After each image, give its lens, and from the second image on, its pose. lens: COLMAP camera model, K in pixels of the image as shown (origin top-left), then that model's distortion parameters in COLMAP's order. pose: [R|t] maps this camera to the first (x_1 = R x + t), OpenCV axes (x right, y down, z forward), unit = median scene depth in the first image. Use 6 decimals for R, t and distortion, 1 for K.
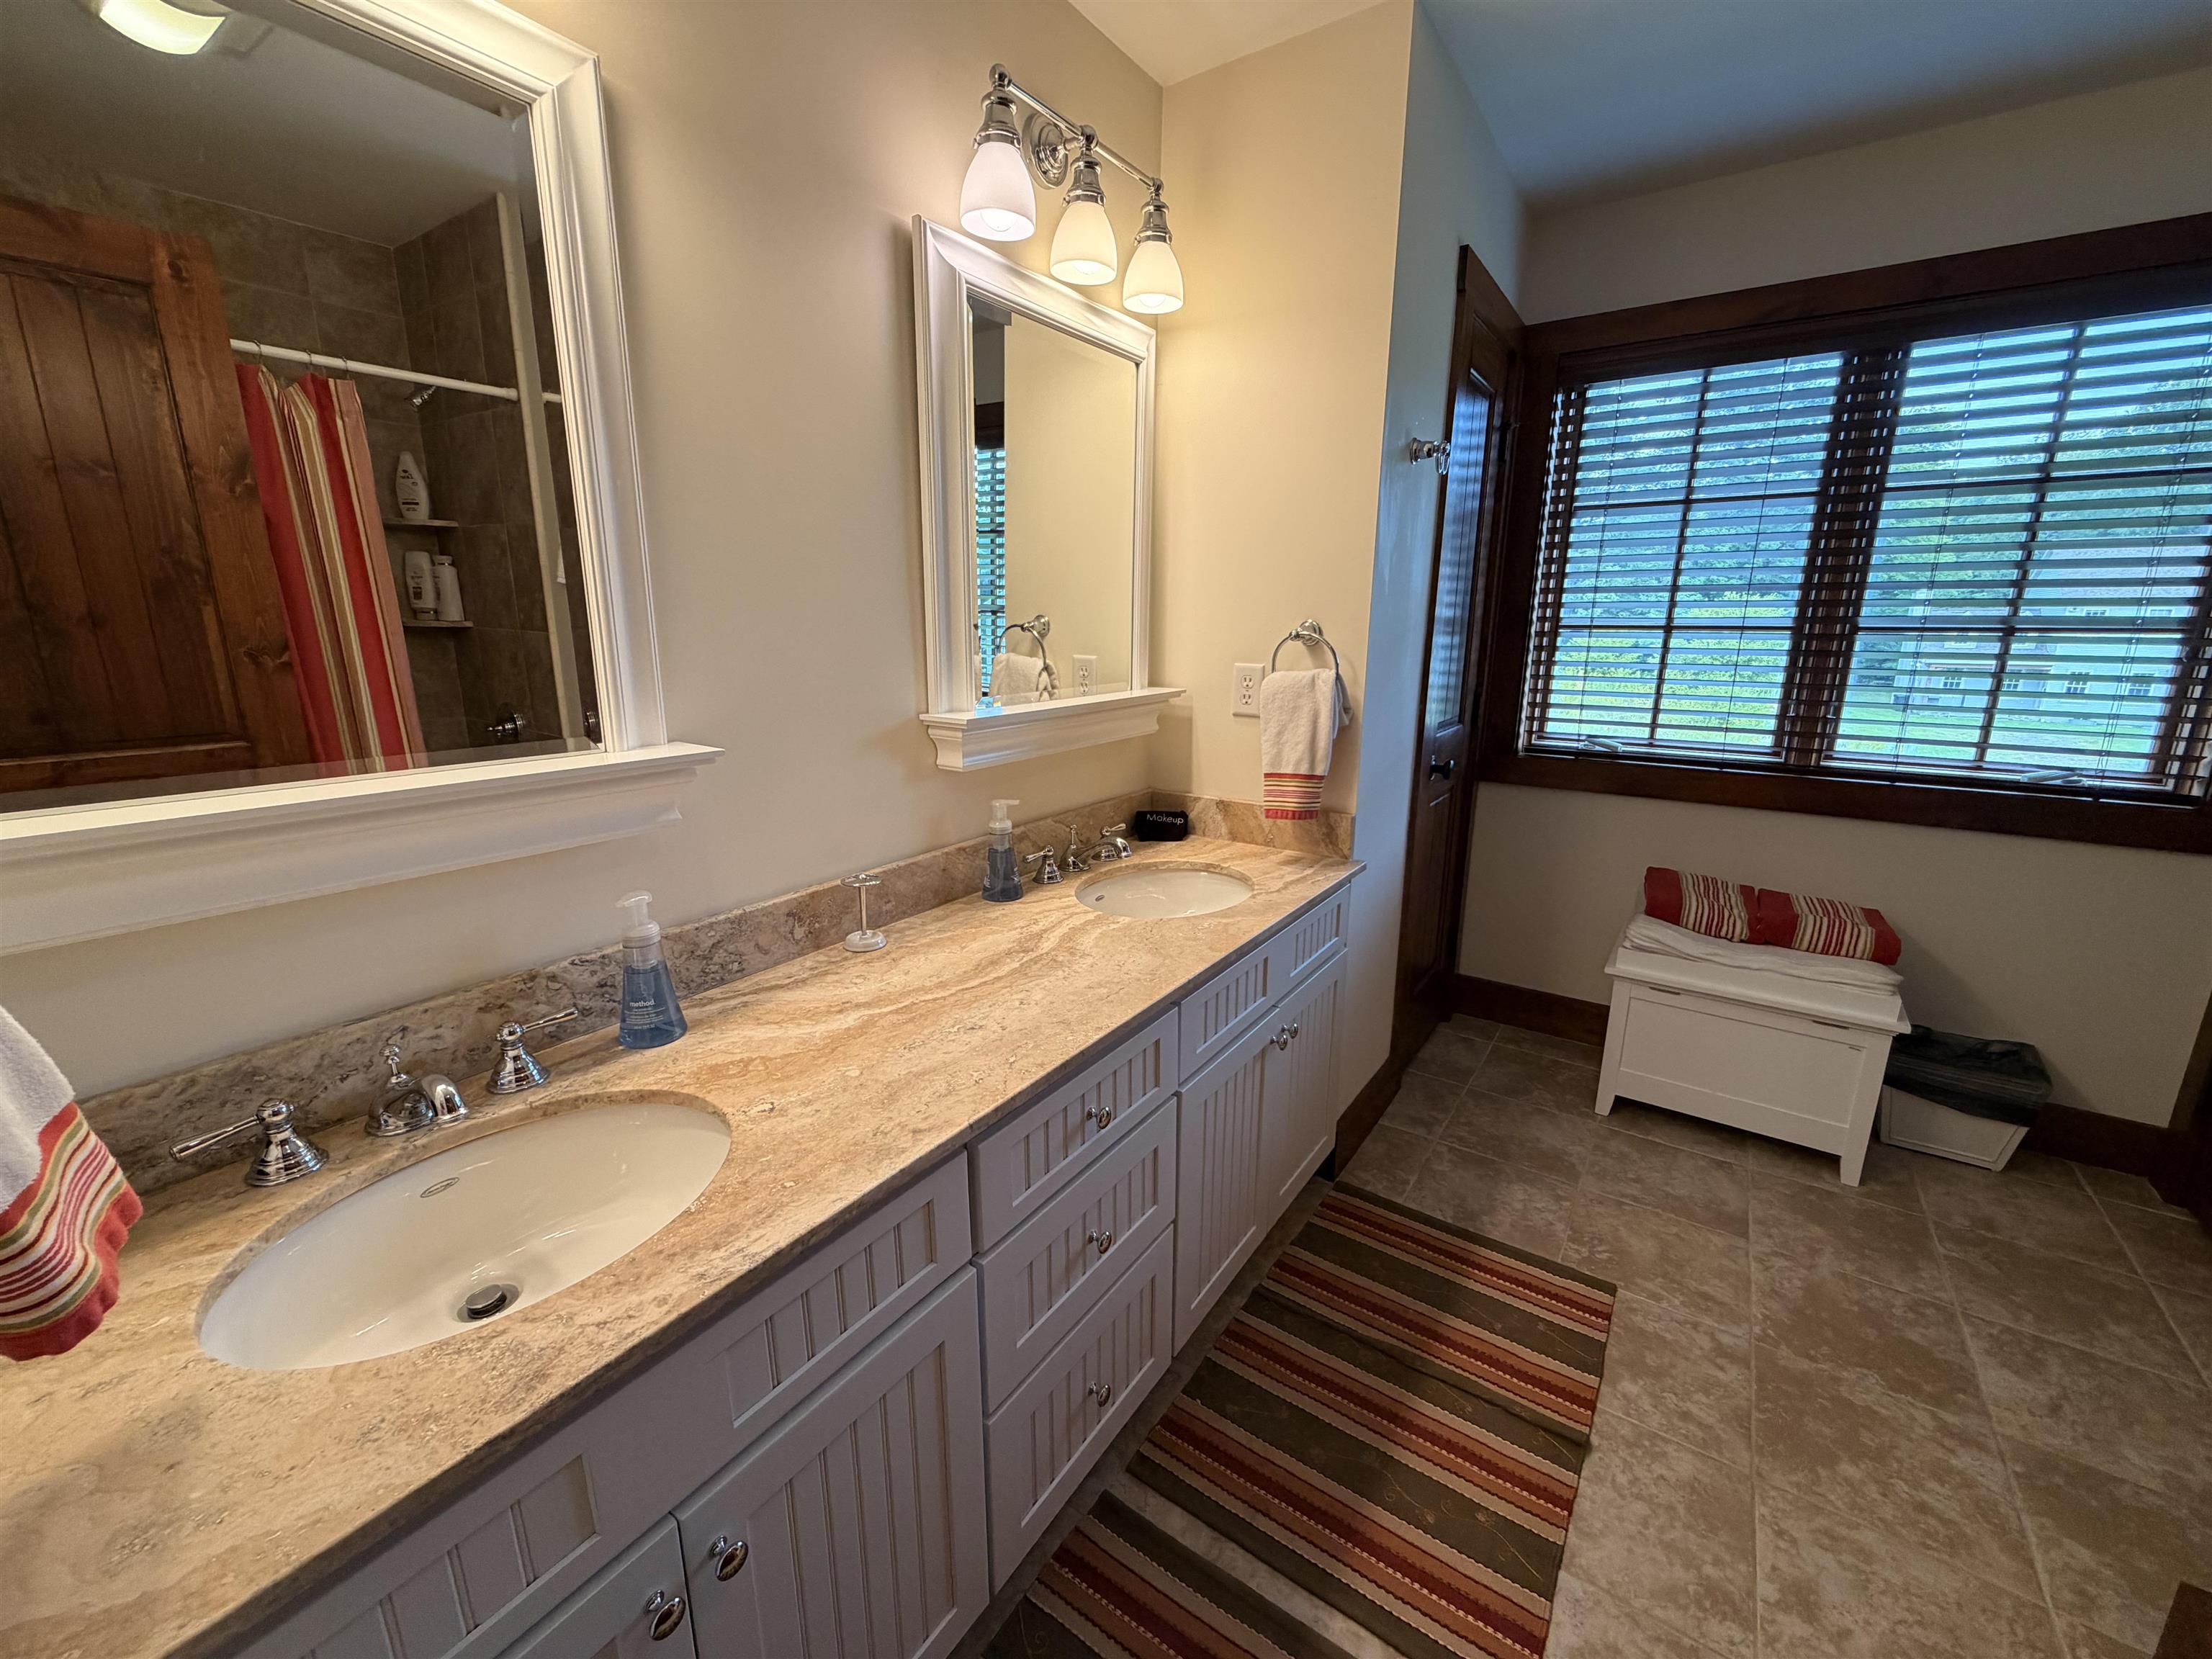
lens RADIAL K [[883.1, 0, 1102.6], [0, 883.1, 828.4], [0, 0, 1]] dist [0.000816, -0.000675]
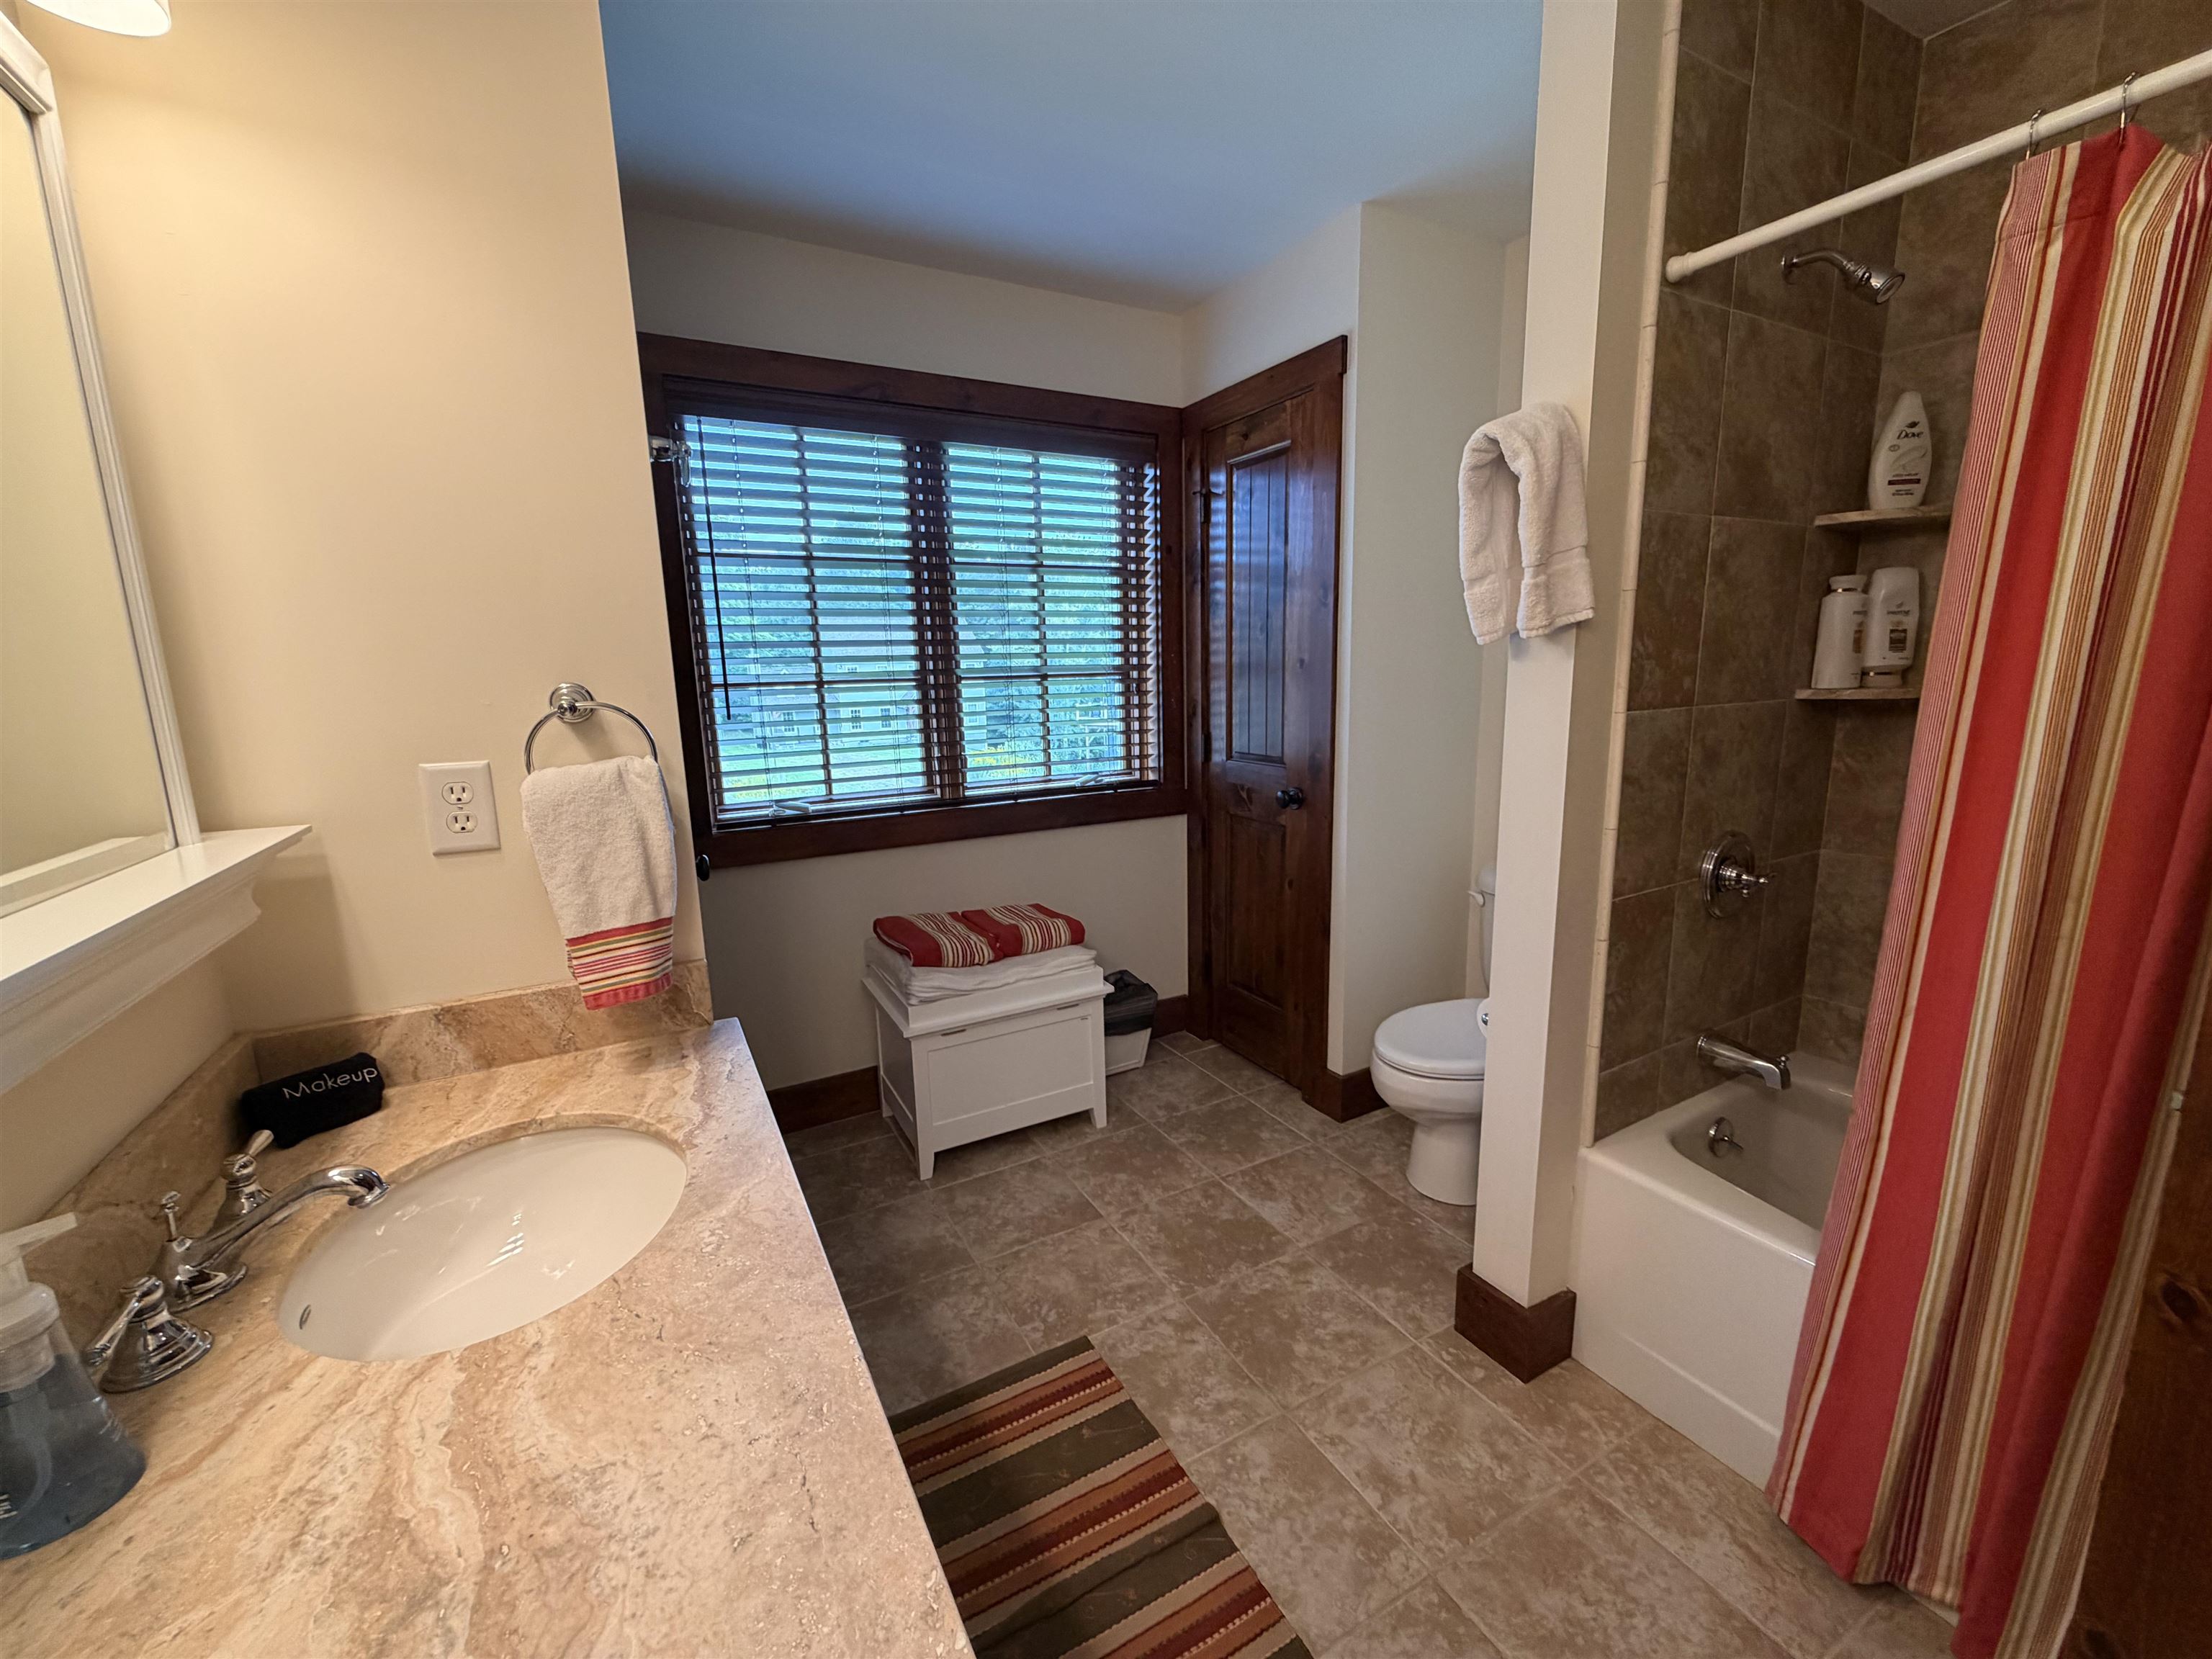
lens RADIAL K [[883.1, 0, 1108.4], [0, 883.1, 832.3], [0, 0, 1]] dist [0.000816, -0.000675]
pose [[0.443948, -0.177782, 0.878239, -0.148291], [0.234428, 0.969027, 0.077658, -0.083835], [-0.864843, 0.171408, 0.471875, 0.356834]]
